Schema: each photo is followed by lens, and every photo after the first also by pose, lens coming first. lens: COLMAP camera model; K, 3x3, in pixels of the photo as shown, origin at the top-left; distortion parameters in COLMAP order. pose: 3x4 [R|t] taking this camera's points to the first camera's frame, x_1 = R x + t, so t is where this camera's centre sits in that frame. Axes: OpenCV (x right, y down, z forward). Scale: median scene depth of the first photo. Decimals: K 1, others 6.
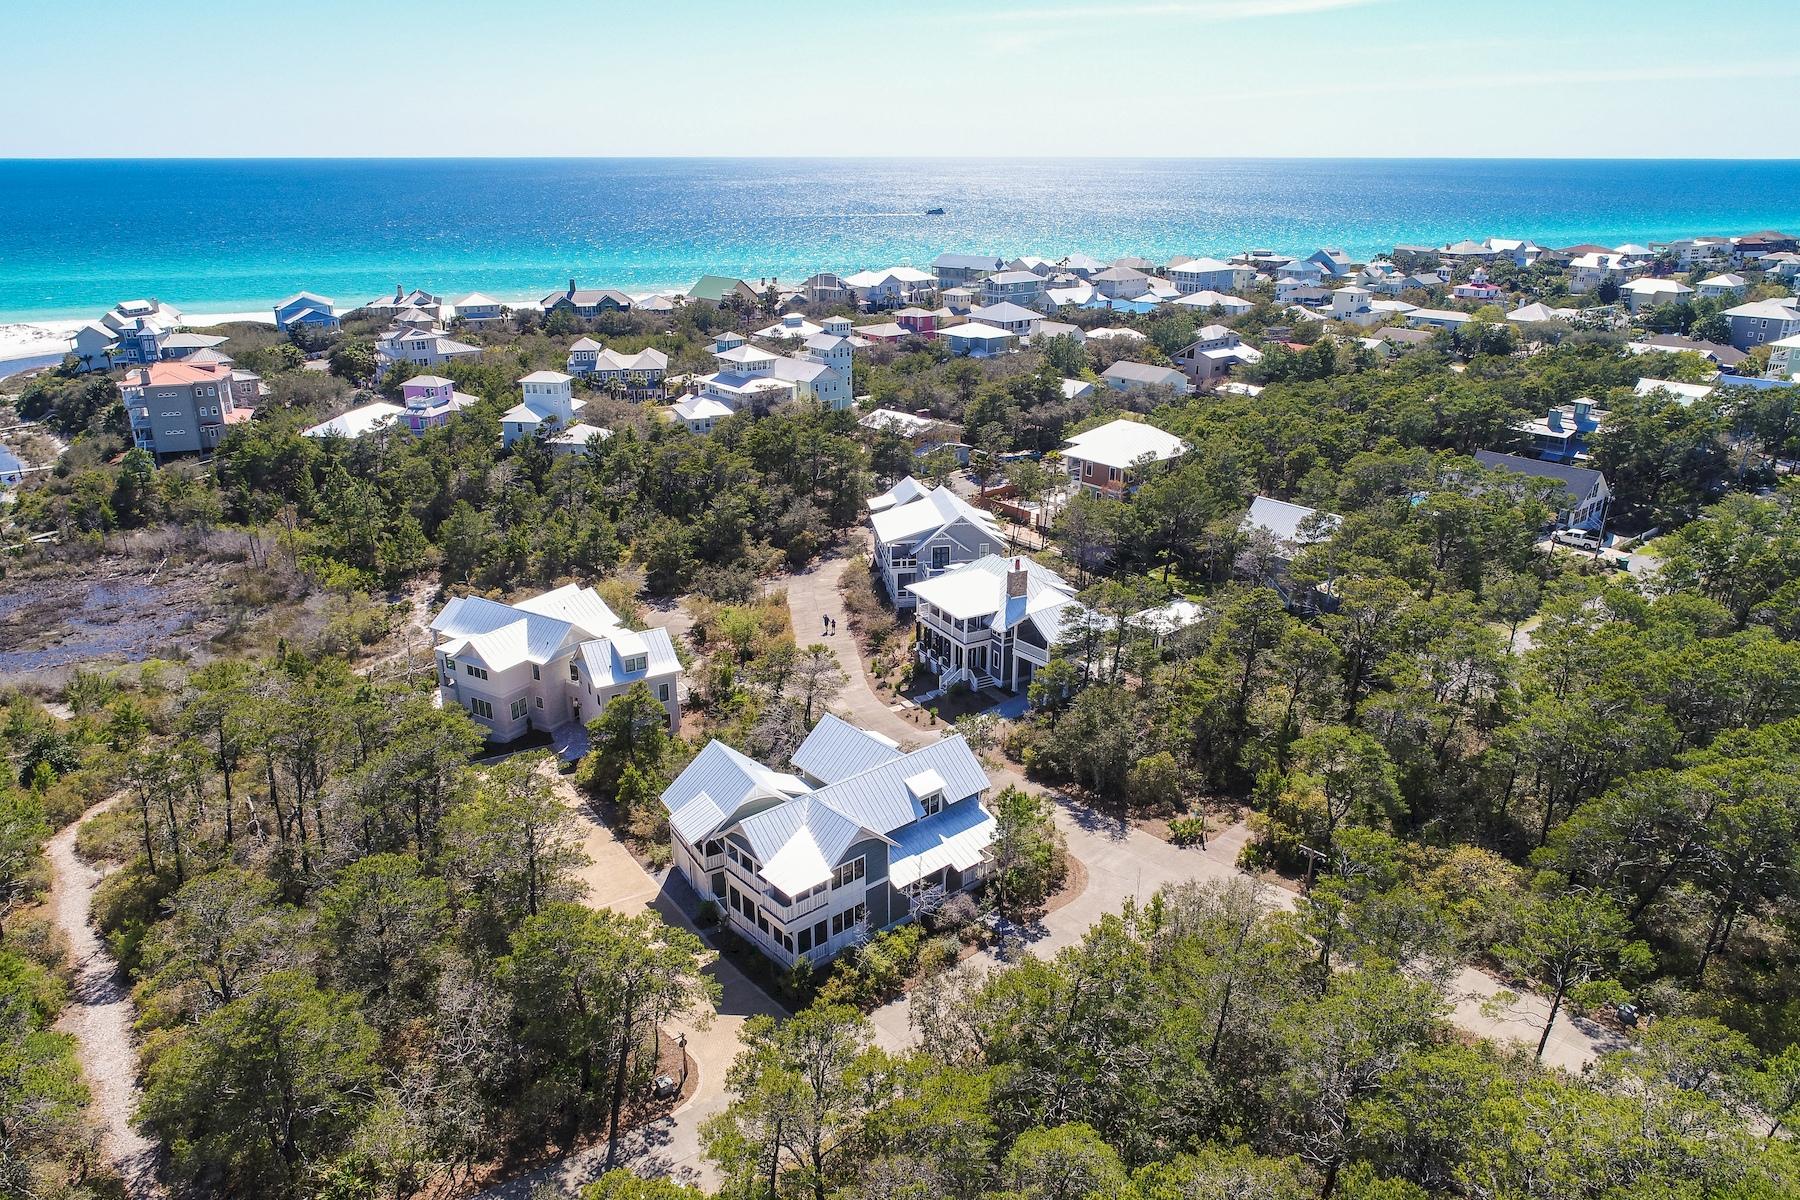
lens RADIAL K [[1214.1, 0, 900.0], [0, 1214.1, 600.0], [0, 0, 1]] dist [-0.002449, -0.000511]
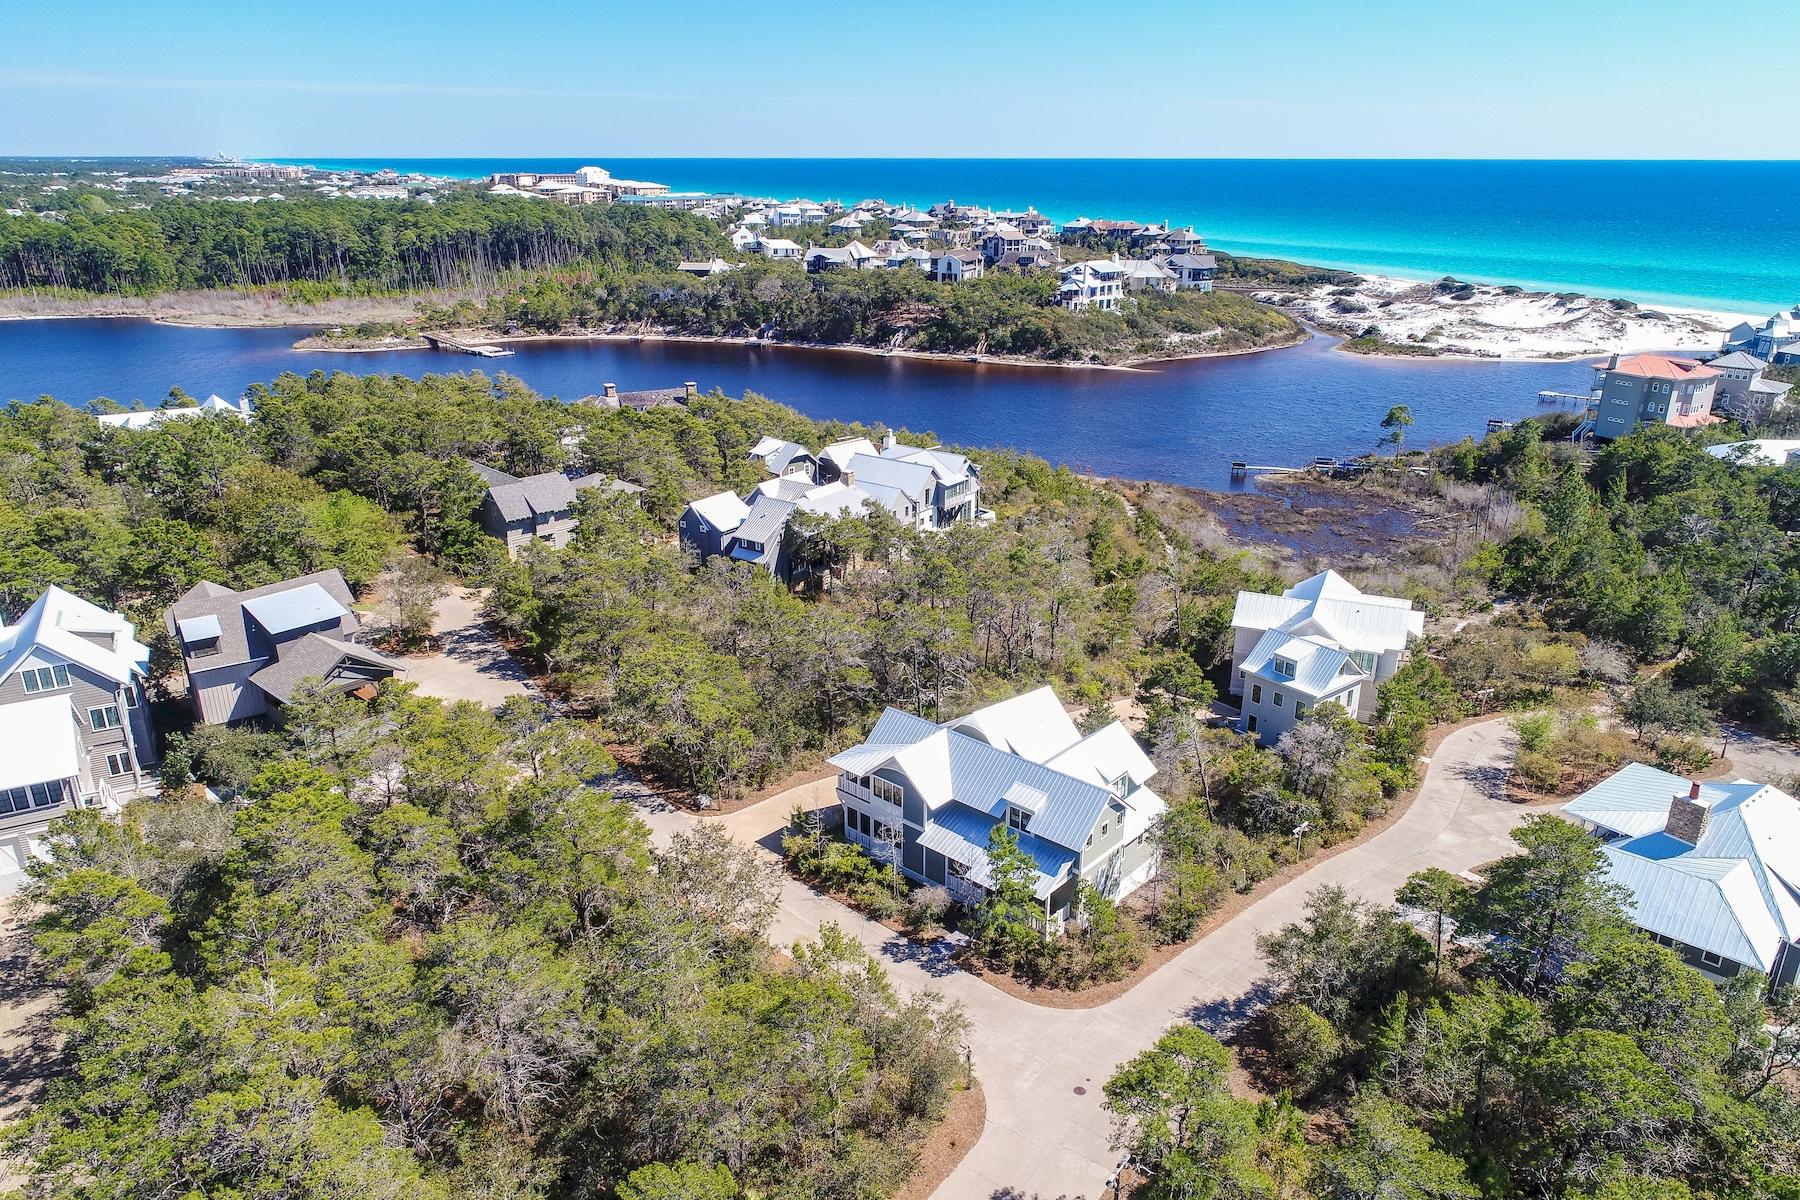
lens RADIAL K [[1214.1, 0, 900.0], [0, 1214.1, 600.0], [0, 0, 1]] dist [-0.002449, -0.000511]
pose [[0.142310, 0.341565, -0.929022, 0.607373], [-0.342358, 0.897630, 0.277580, -0.156189], [0.928730, 0.278556, 0.244679, 0.466448]]
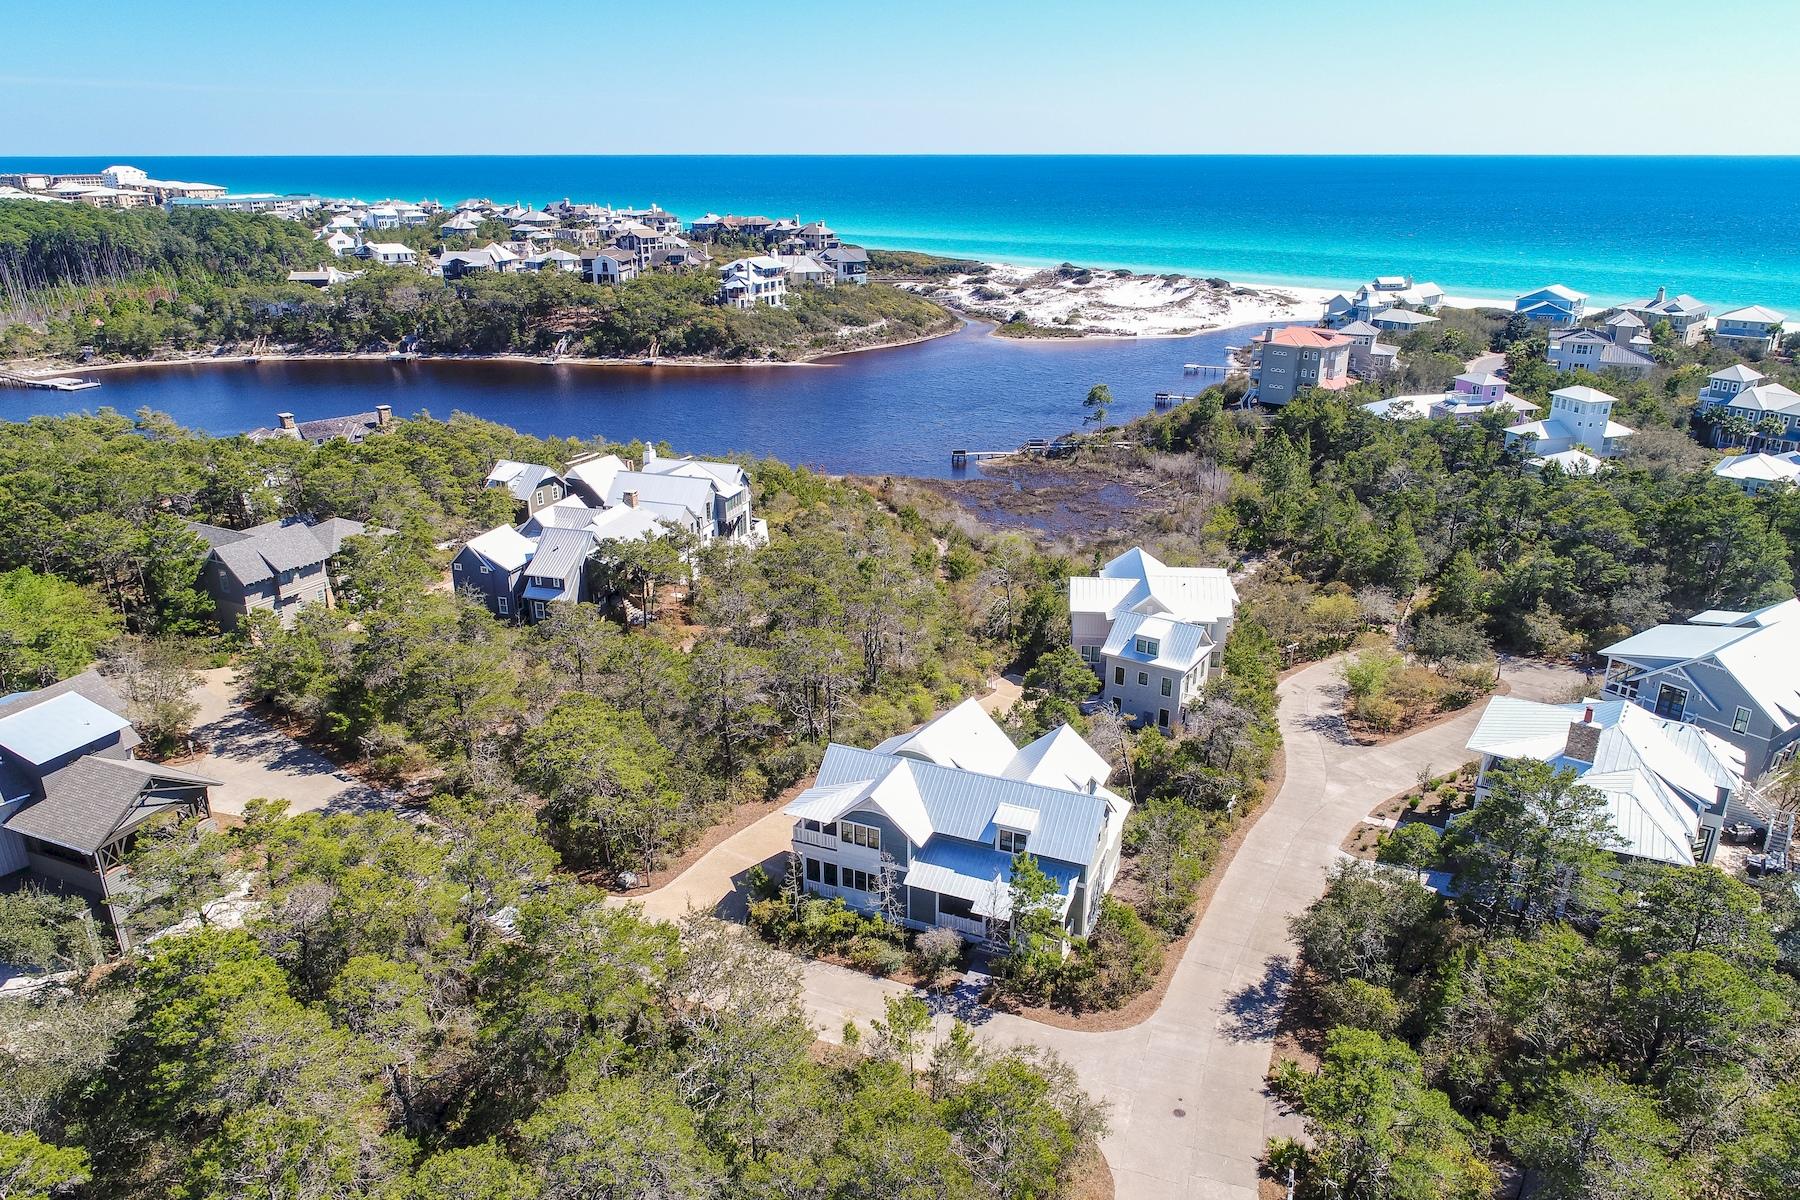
lens RADIAL K [[1214.1, 0, 900.0], [0, 1214.1, 600.0], [0, 0, 1]] dist [-0.002449, -0.000511]
pose [[0.446727, 0.310503, -0.839061, 0.502899], [-0.308363, 0.933814, 0.181391, -0.098897], [0.839849, 0.177703, 0.512908, 0.320490]]
